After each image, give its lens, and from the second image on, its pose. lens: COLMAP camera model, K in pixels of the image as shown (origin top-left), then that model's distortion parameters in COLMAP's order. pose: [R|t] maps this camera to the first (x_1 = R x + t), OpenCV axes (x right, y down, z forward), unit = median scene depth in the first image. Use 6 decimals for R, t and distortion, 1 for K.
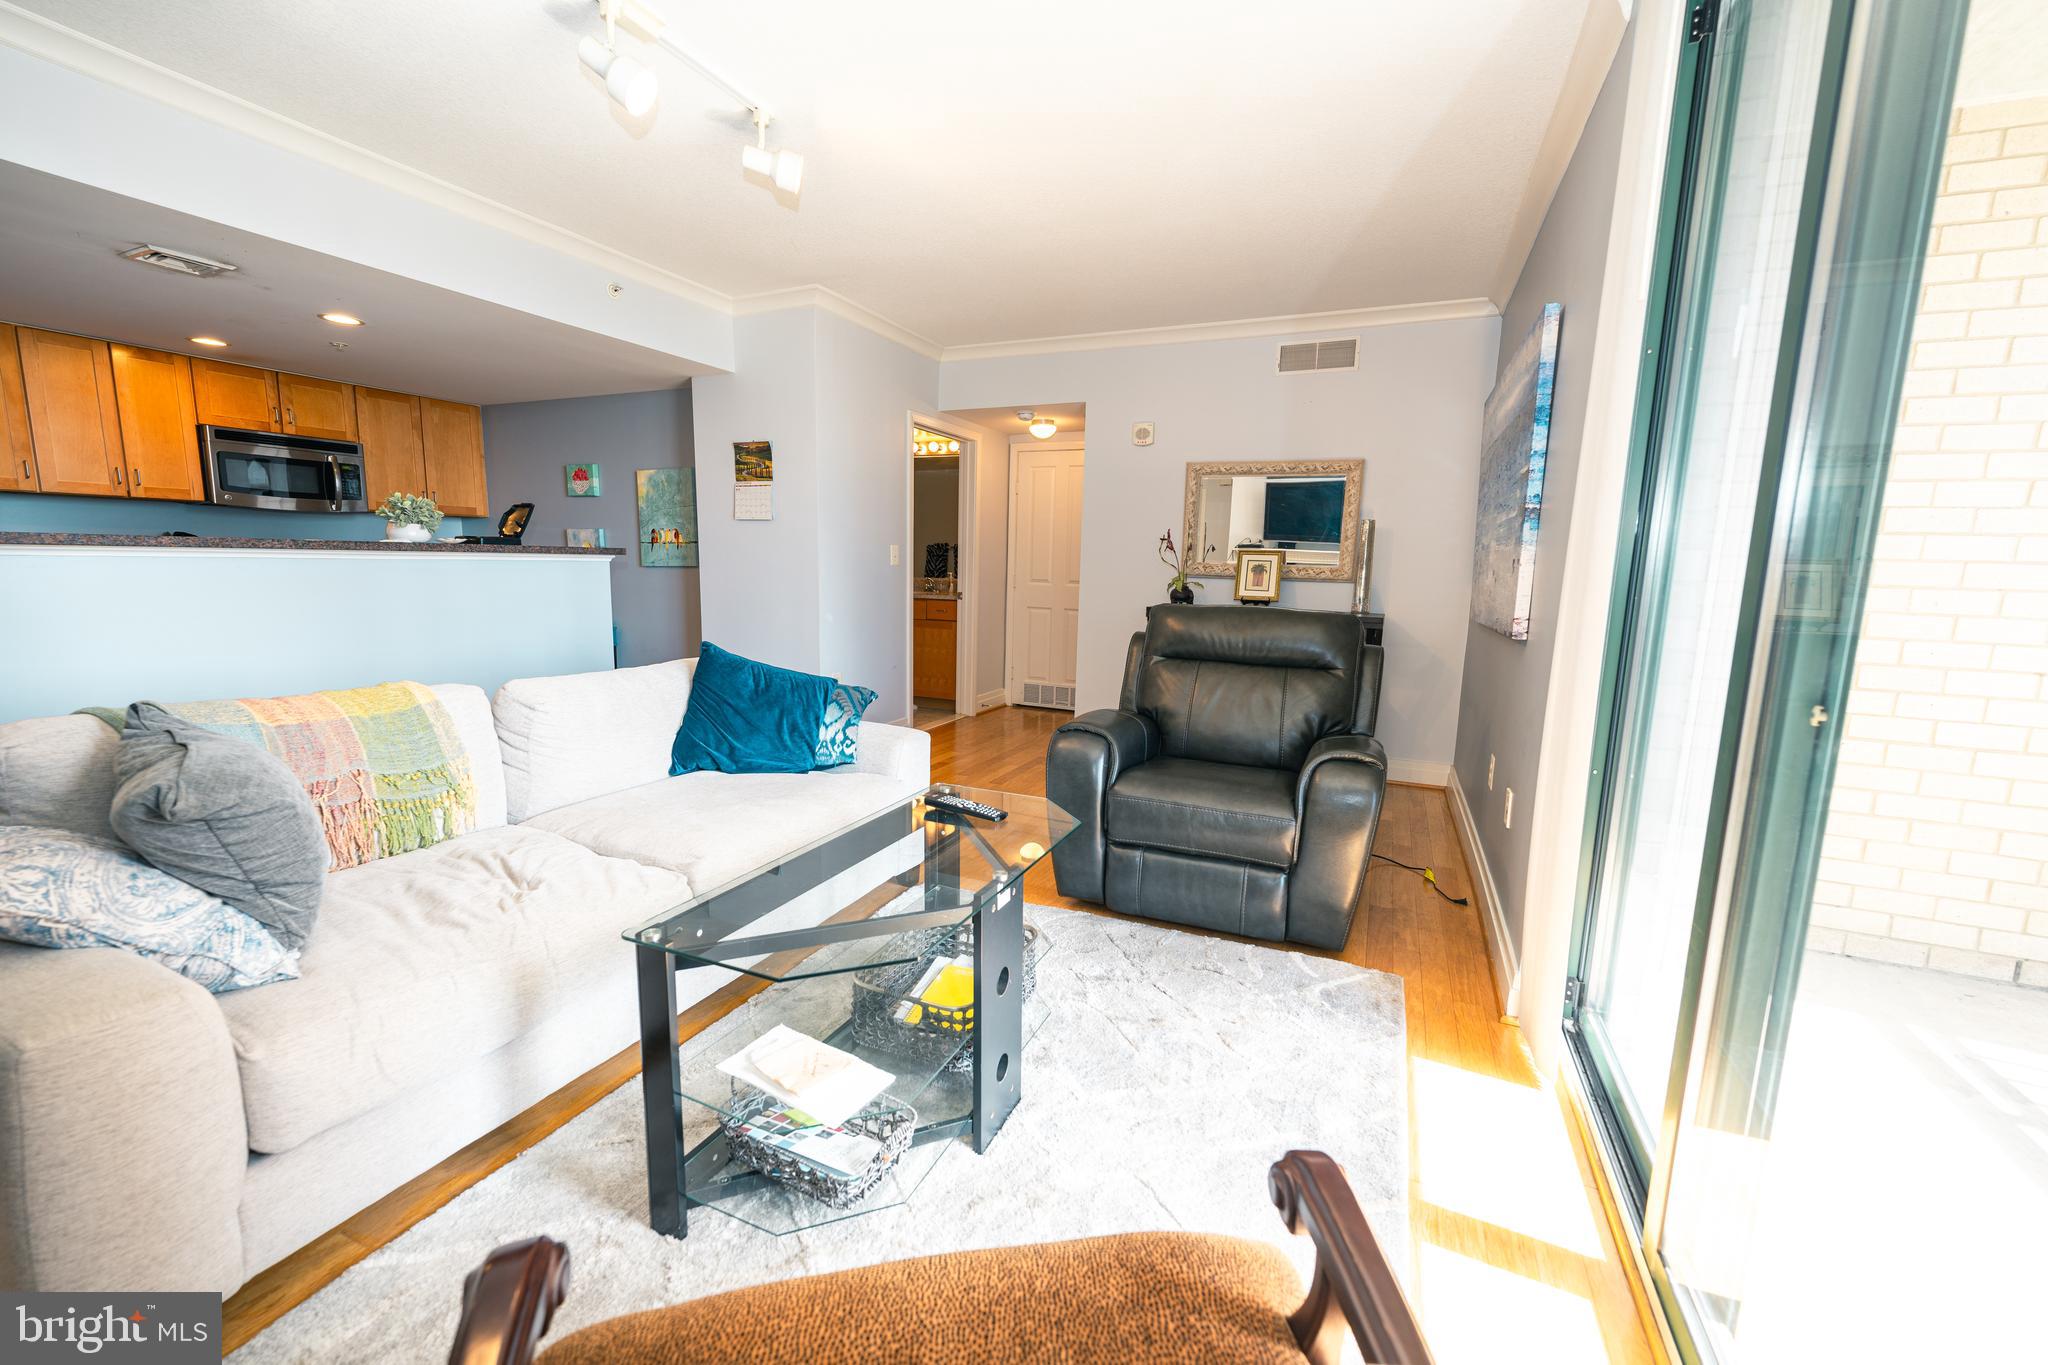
lens RADIAL K [[825.7, 0, 1022.7], [0, 825.7, 687.0], [0, 0, 1]] dist [0.000786, -0.000260]
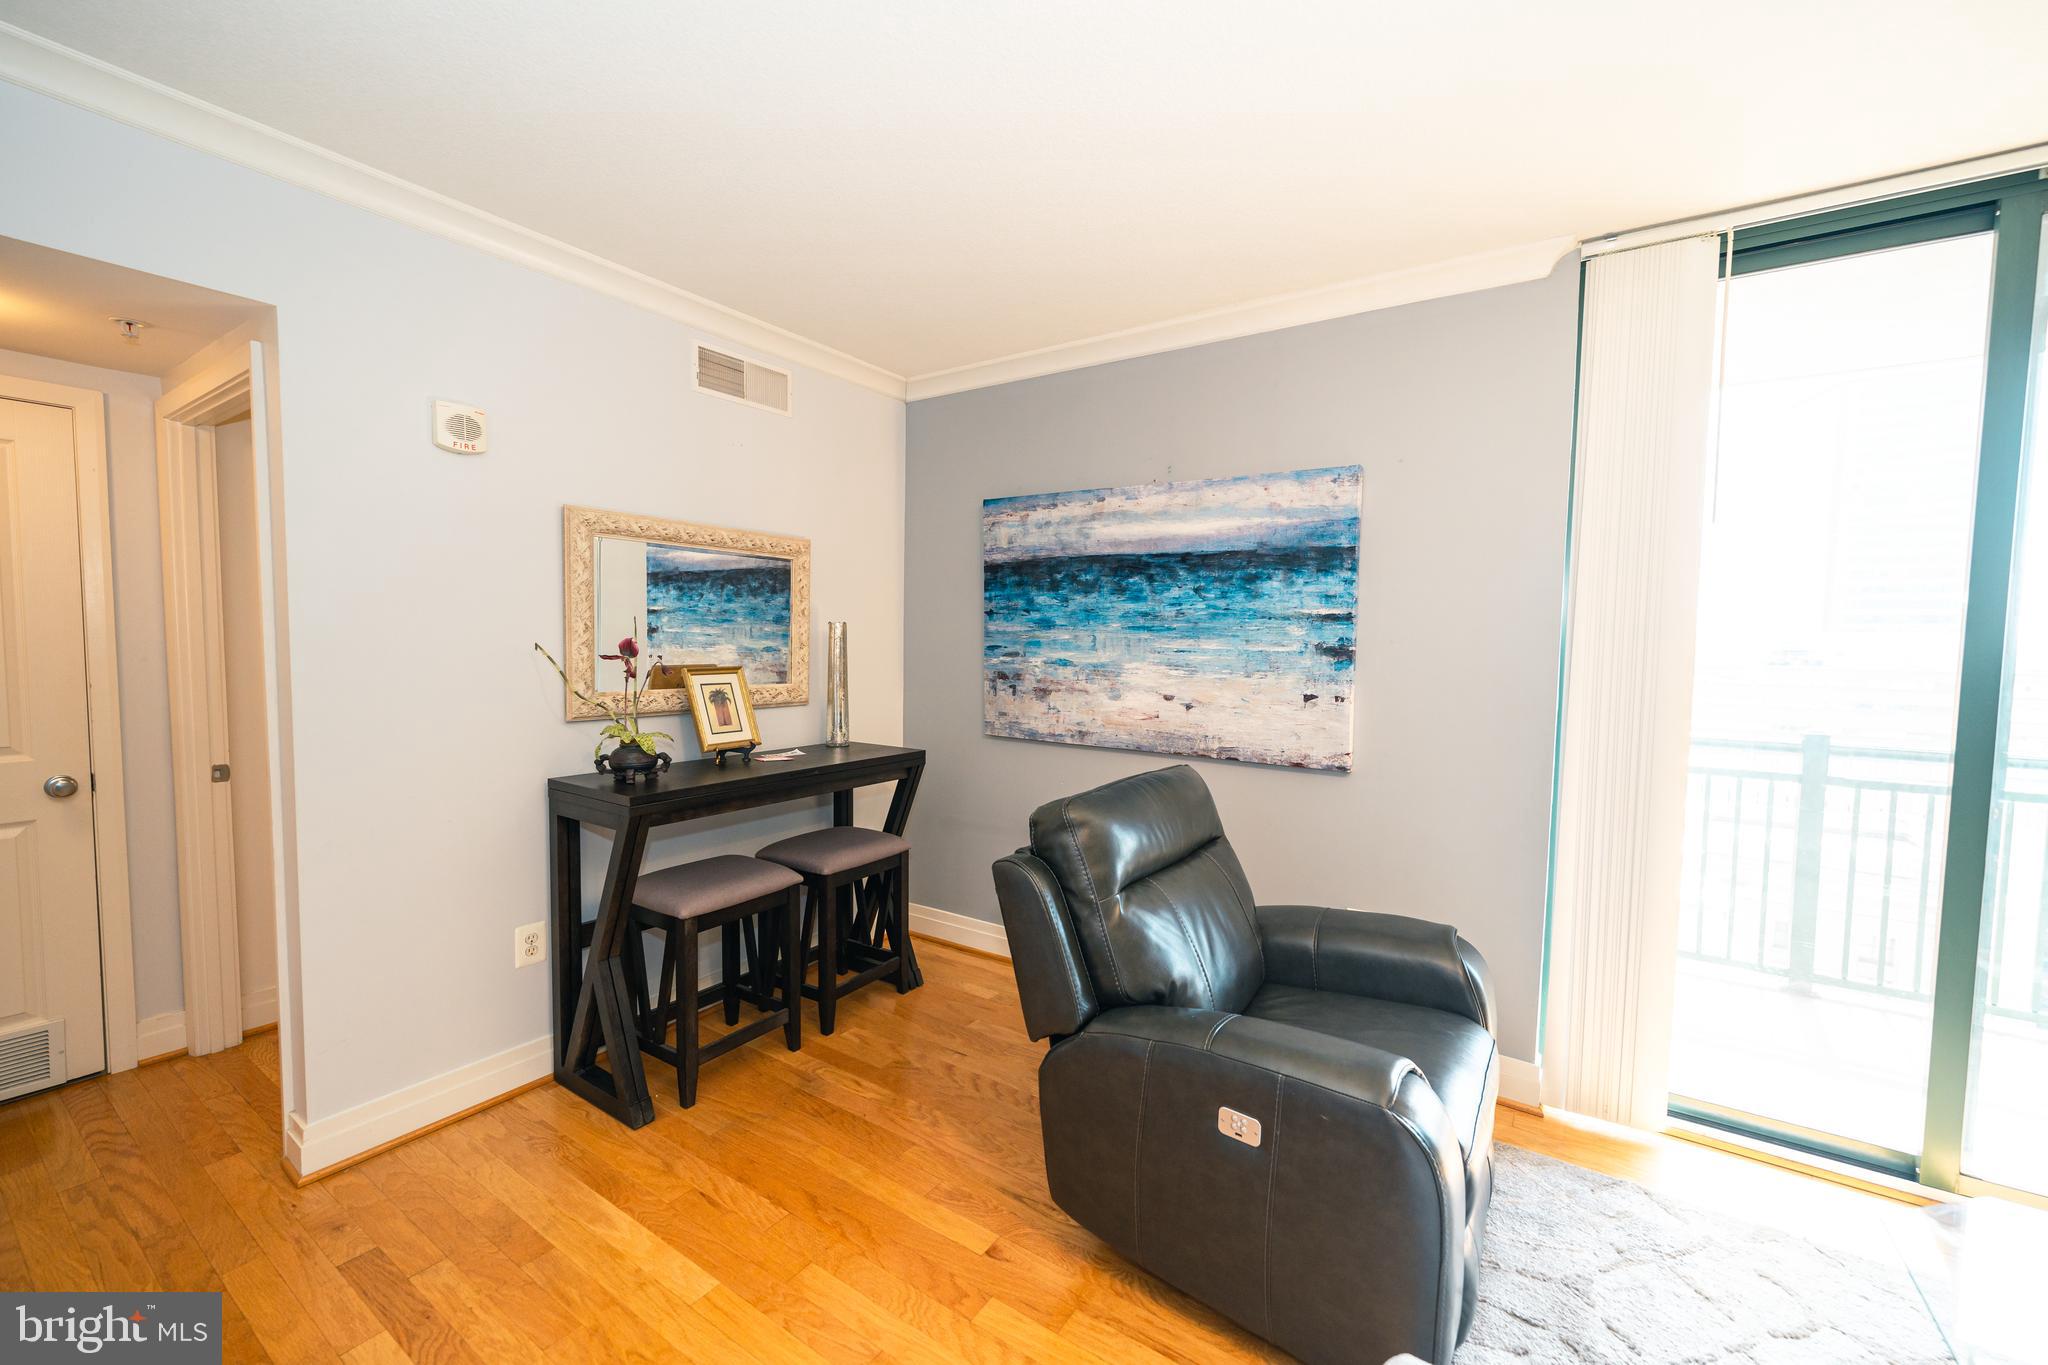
lens RADIAL K [[826.2, 0, 1018.5], [0, 826.2, 674.7], [0, 0, 1]] dist [-0.002616, -0.000249]
pose [[0.176295, -0.087533, 0.980438, -0.279341], [0.134059, 0.988893, 0.064182, -0.170554], [-0.975166, 0.120121, 0.186071, 0.671375]]
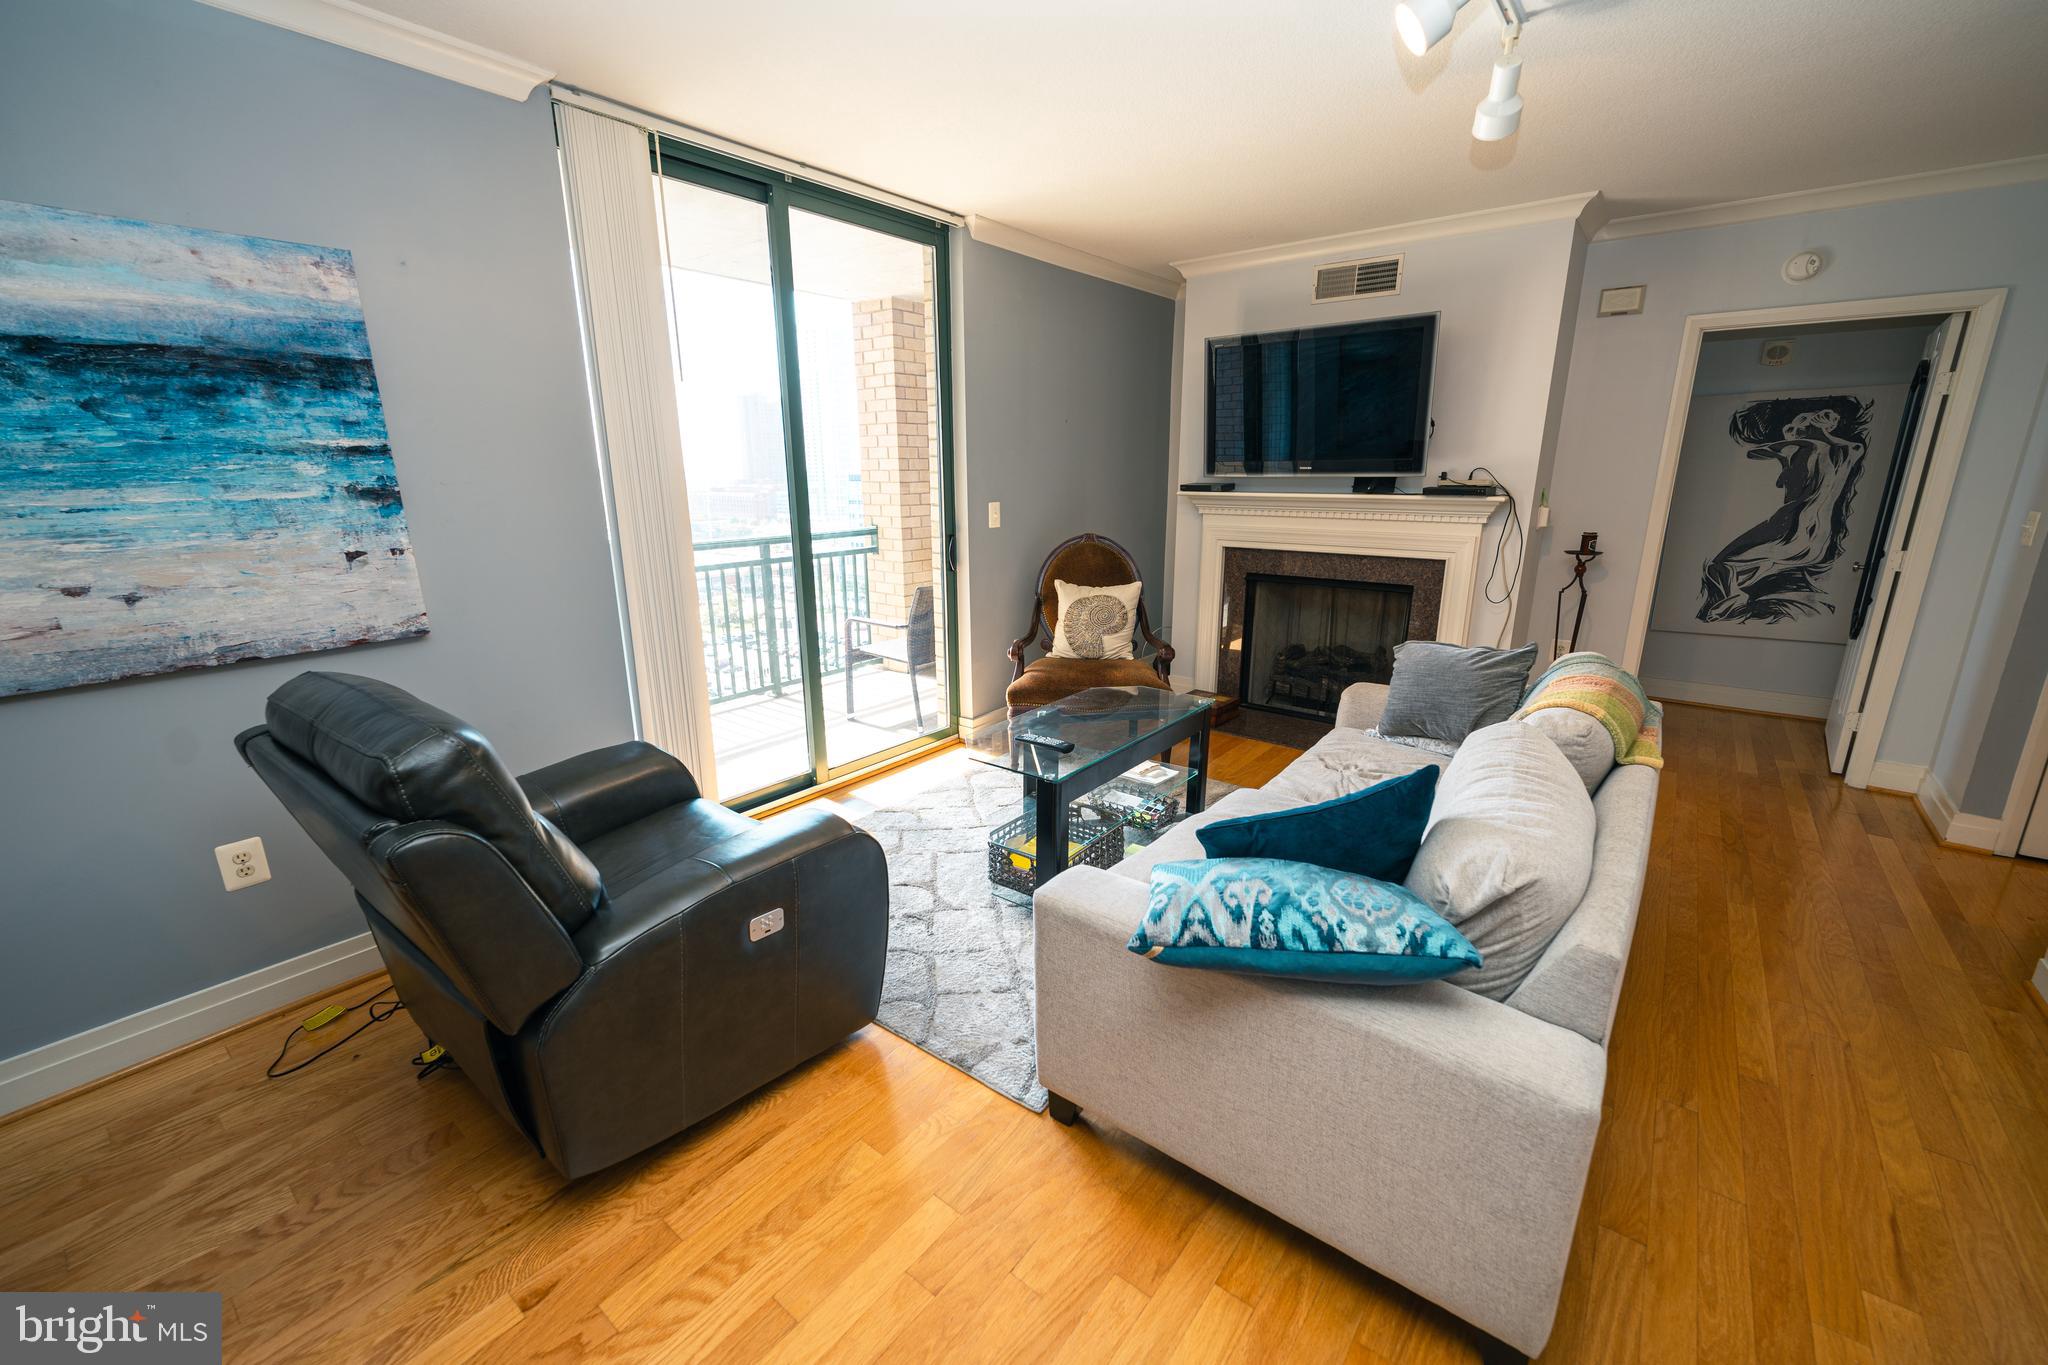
lens RADIAL K [[813.6, 0, 1021.8], [0, 813.6, 686.7], [0, 0, 1]] dist [-0.000370, -0.000872]
pose [[-0.968043, -0.082836, 0.236708, -0.146912], [0.020804, 0.914094, 0.404968, -0.199978], [-0.249920, 0.396951, -0.883159, 0.926206]]
